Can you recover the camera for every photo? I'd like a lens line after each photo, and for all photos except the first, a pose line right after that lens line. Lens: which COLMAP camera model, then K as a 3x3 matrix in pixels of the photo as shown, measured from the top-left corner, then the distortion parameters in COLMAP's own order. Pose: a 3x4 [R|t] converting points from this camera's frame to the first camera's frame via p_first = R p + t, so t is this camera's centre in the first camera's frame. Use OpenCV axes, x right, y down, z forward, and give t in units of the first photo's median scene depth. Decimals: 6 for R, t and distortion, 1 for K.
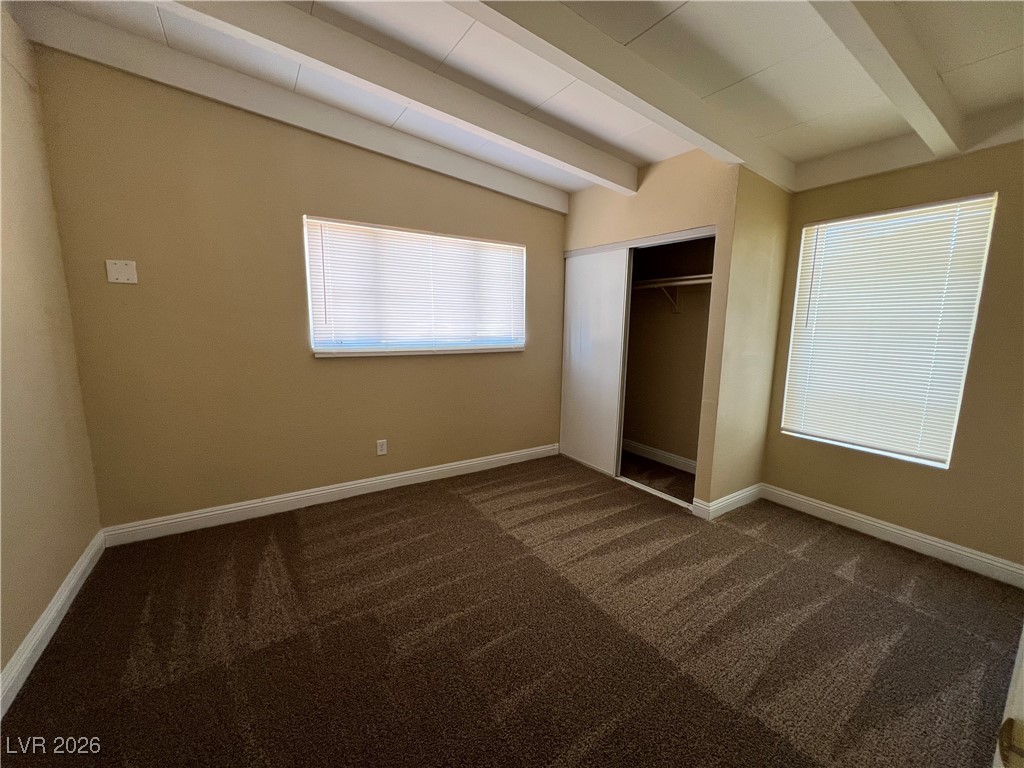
lens RADIAL K [[409.4, 0, 517.9], [0, 409.4, 388.7], [0, 0, 1]] dist [-0.001004, 0.000796]
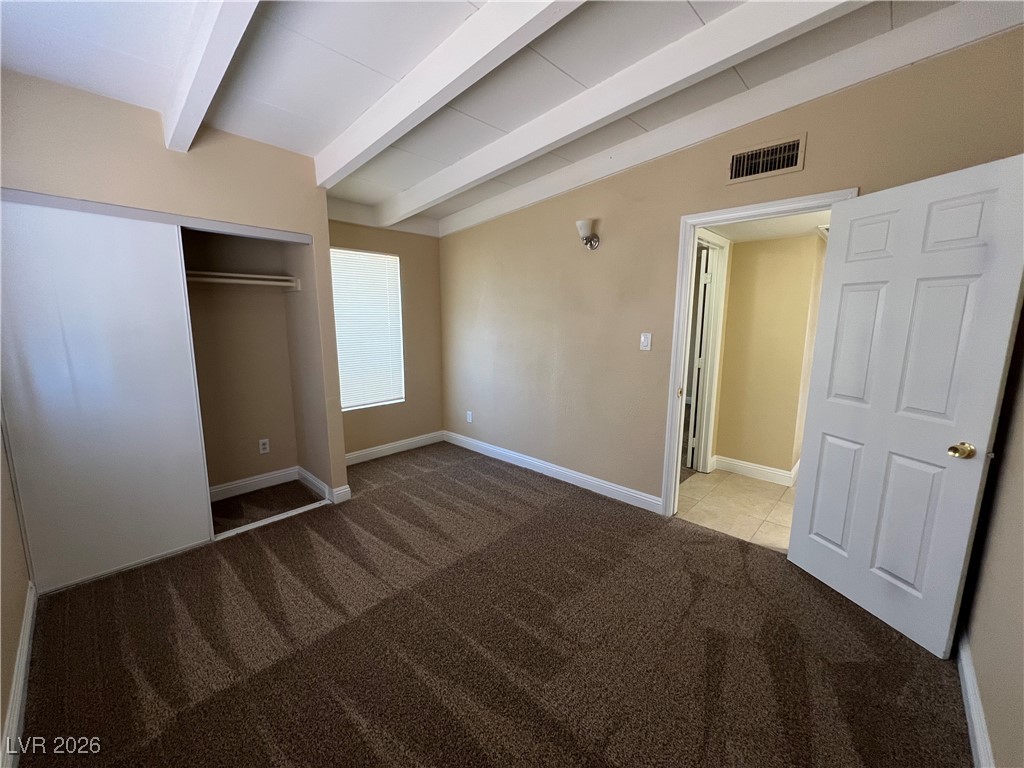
lens RADIAL K [[409.4, 0, 507.9], [0, 409.4, 379.8], [0, 0, 1]] dist [-0.001004, 0.000796]
pose [[-0.230744, -0.160628, 0.959664, -0.650535], [0.147244, 0.969157, 0.197621, -0.155082], [-0.961809, 0.186904, -0.199975, 0.708971]]
